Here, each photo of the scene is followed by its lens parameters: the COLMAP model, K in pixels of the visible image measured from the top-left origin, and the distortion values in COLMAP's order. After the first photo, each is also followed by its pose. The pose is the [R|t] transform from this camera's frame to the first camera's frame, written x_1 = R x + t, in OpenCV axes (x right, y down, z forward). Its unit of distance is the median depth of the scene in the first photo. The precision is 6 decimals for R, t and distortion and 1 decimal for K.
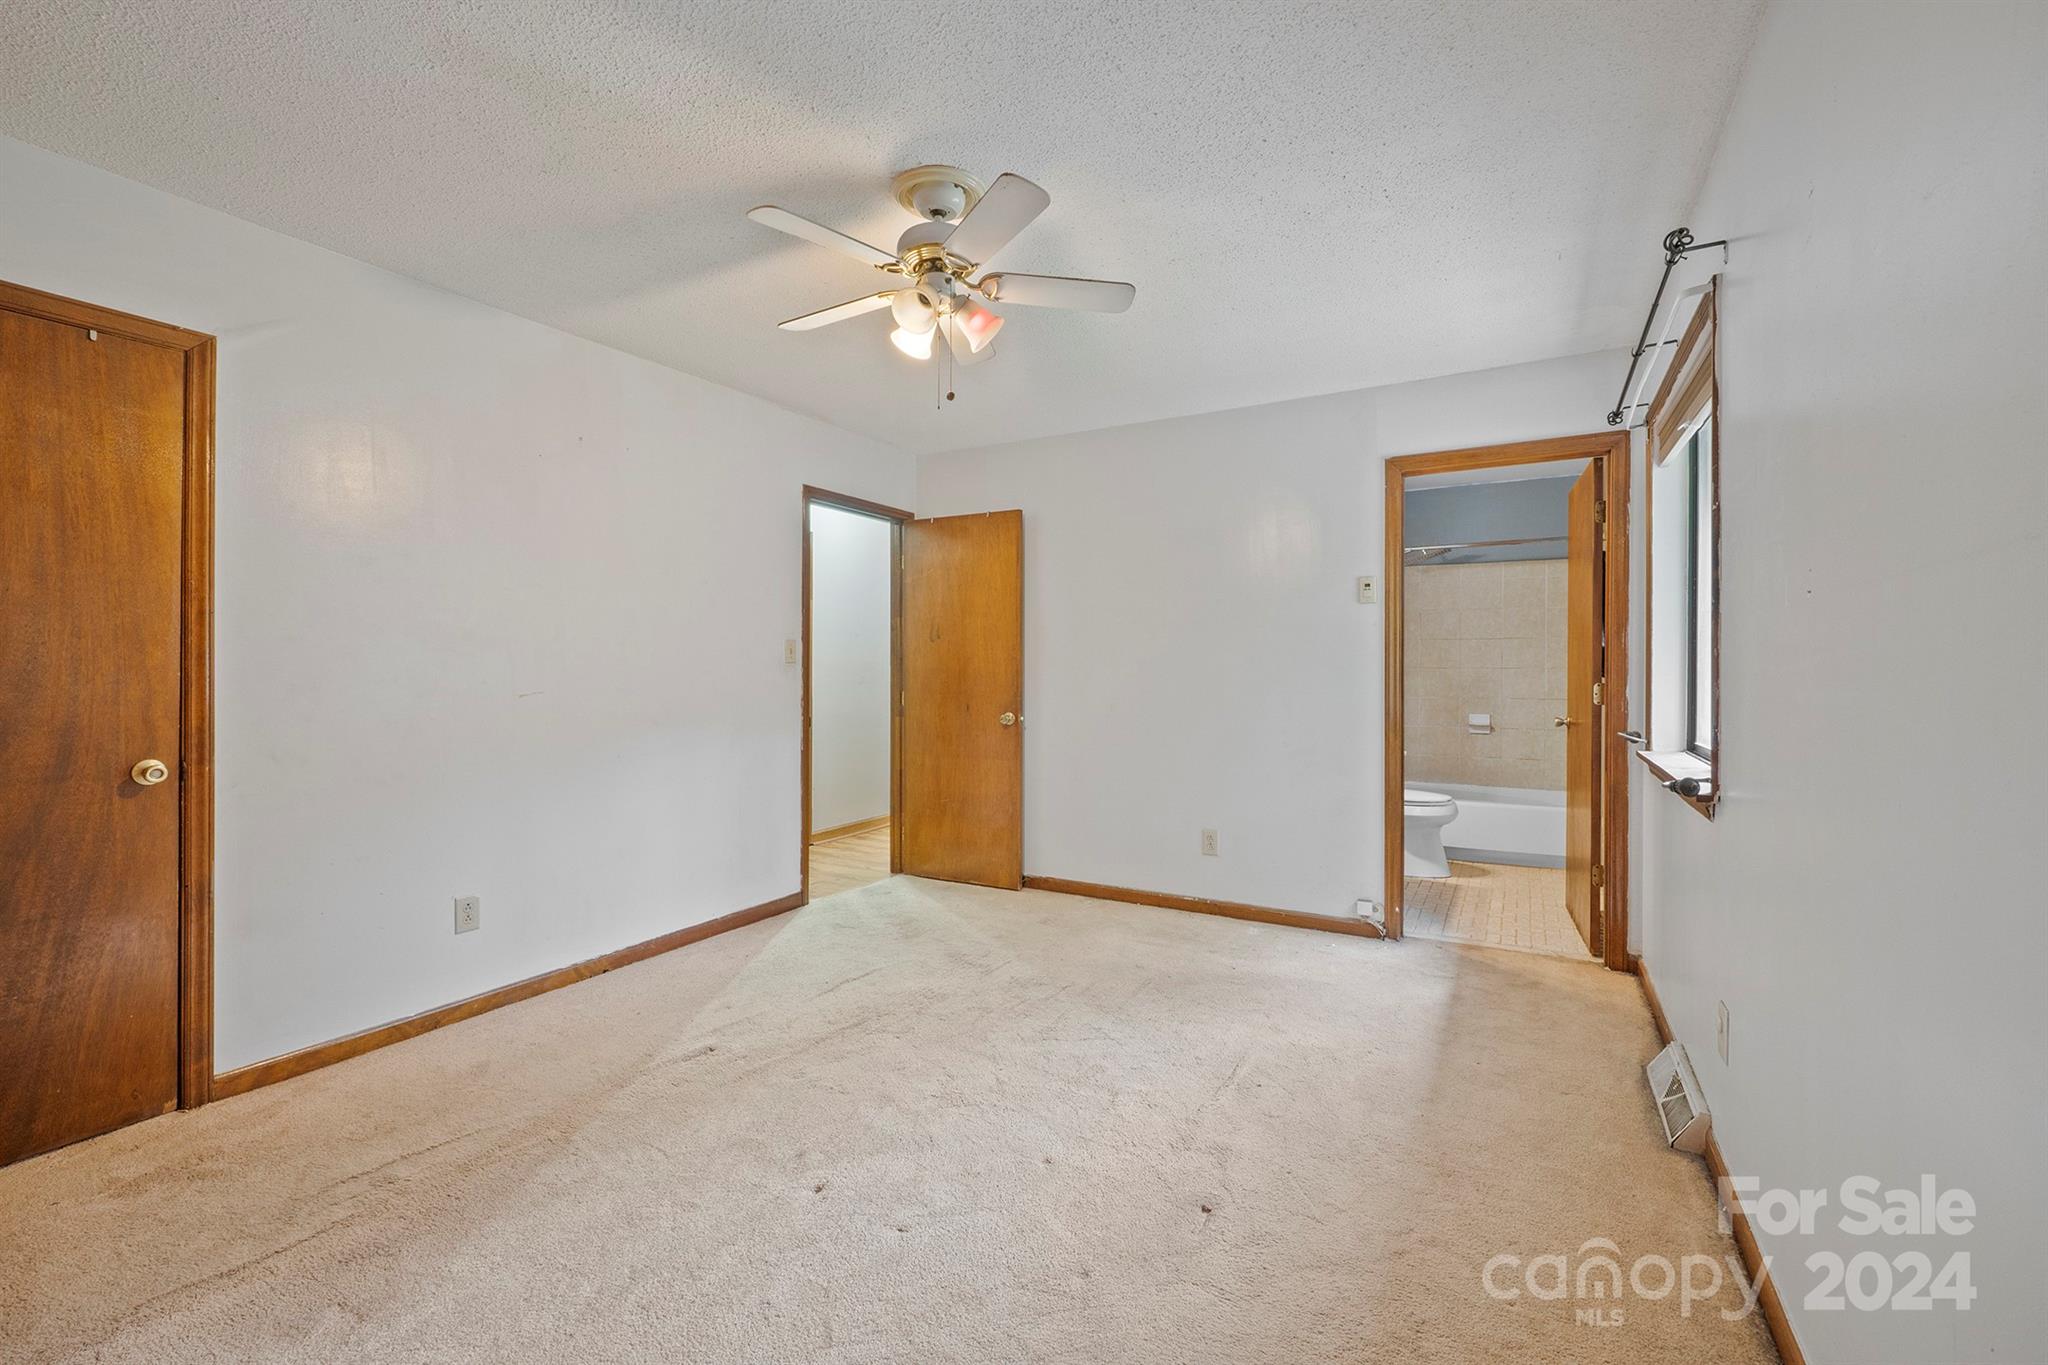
lens RADIAL K [[866.2, 0, 1015.7], [0, 866.2, 668.3], [0, 0, 1]] dist [-0.000456, -0.001961]
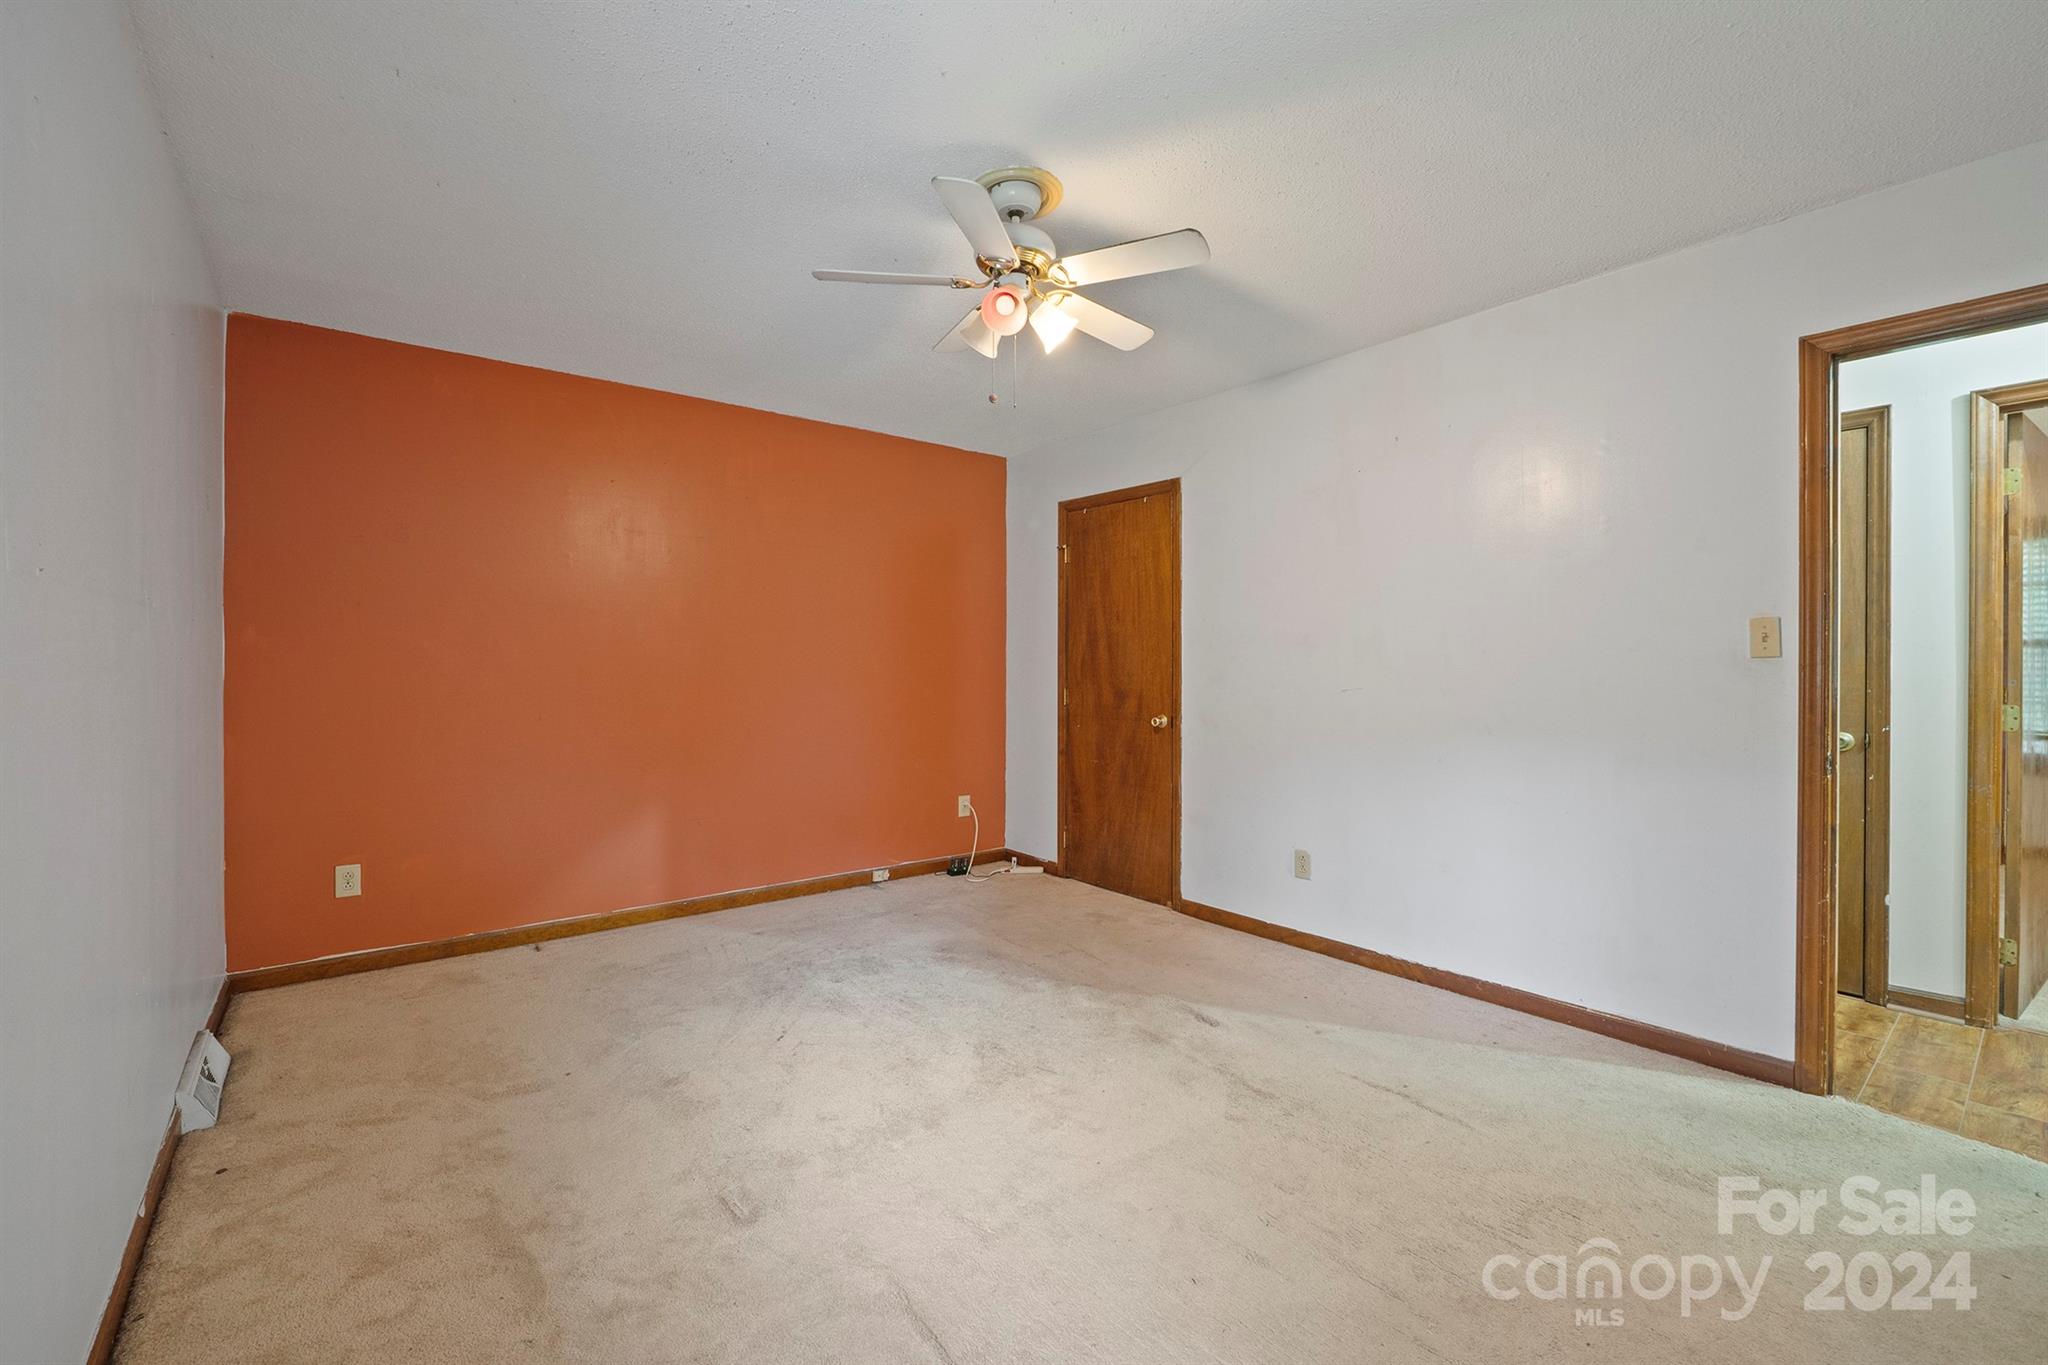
lens RADIAL K [[866.2, 0, 1014.4], [0, 866.2, 663.7], [0, 0, 1]] dist [-0.000456, -0.001961]
pose [[-0.359870, 0.005584, -0.932986, 0.694390], [0.001194, 0.999984, 0.005524, -0.011864], [0.933002, 0.000874, -0.359871, 1.091976]]
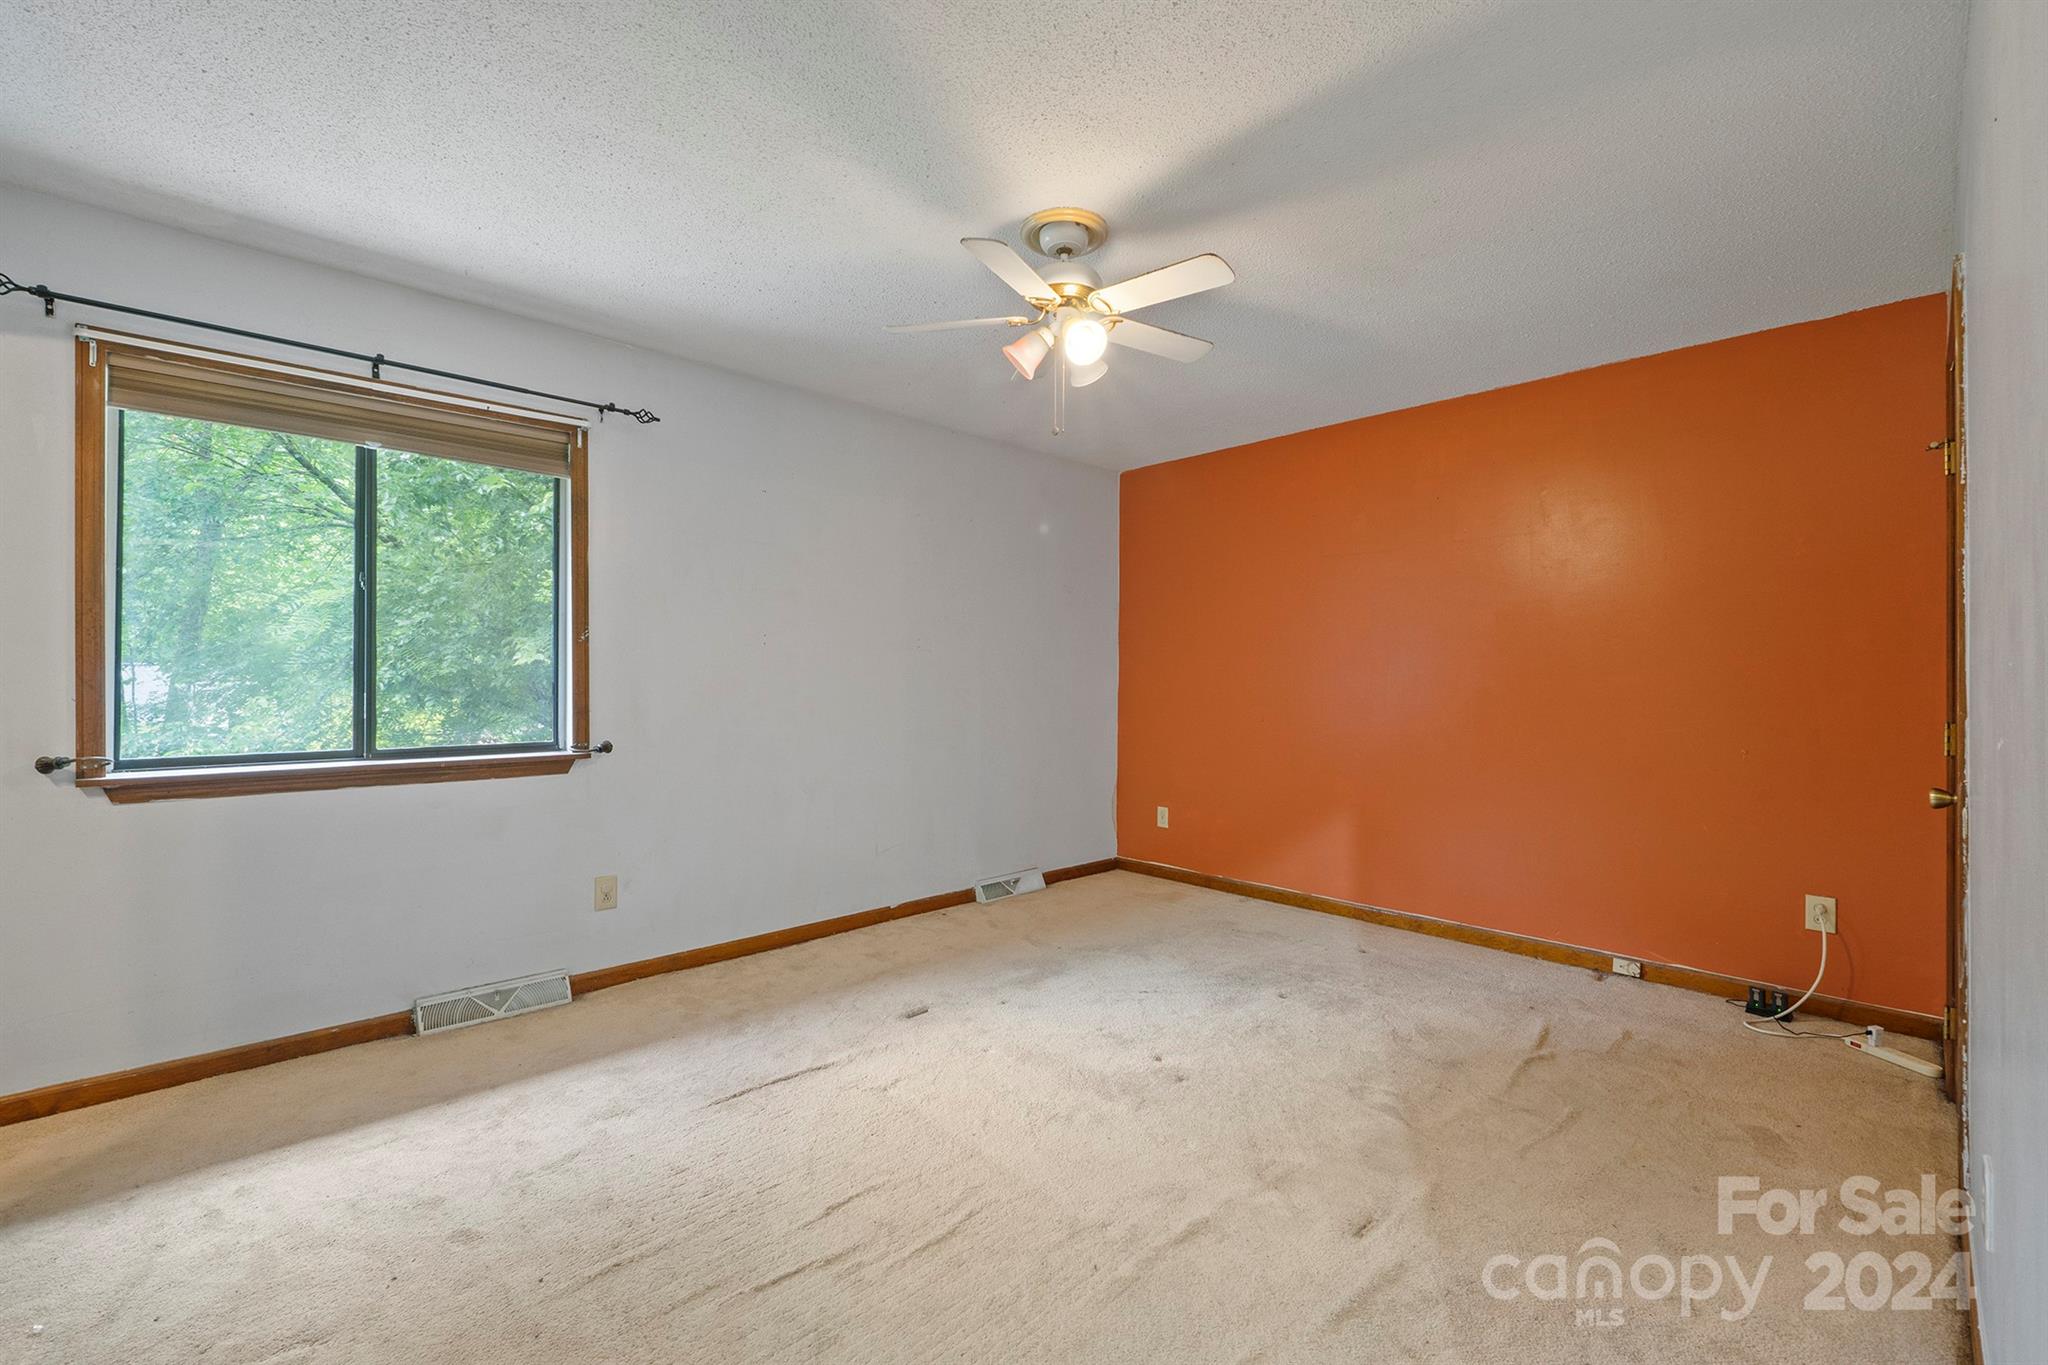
lens RADIAL K [[866.2, 0, 1026.7], [0, 866.2, 680.2], [0, 0, 1]] dist [-0.000456, -0.001961]
pose [[-0.962466, 0.002134, 0.271394, -0.258882], [0.002343, 0.999997, 0.000446, -0.000211], [-0.271392, 0.001065, -0.962468, 1.630202]]
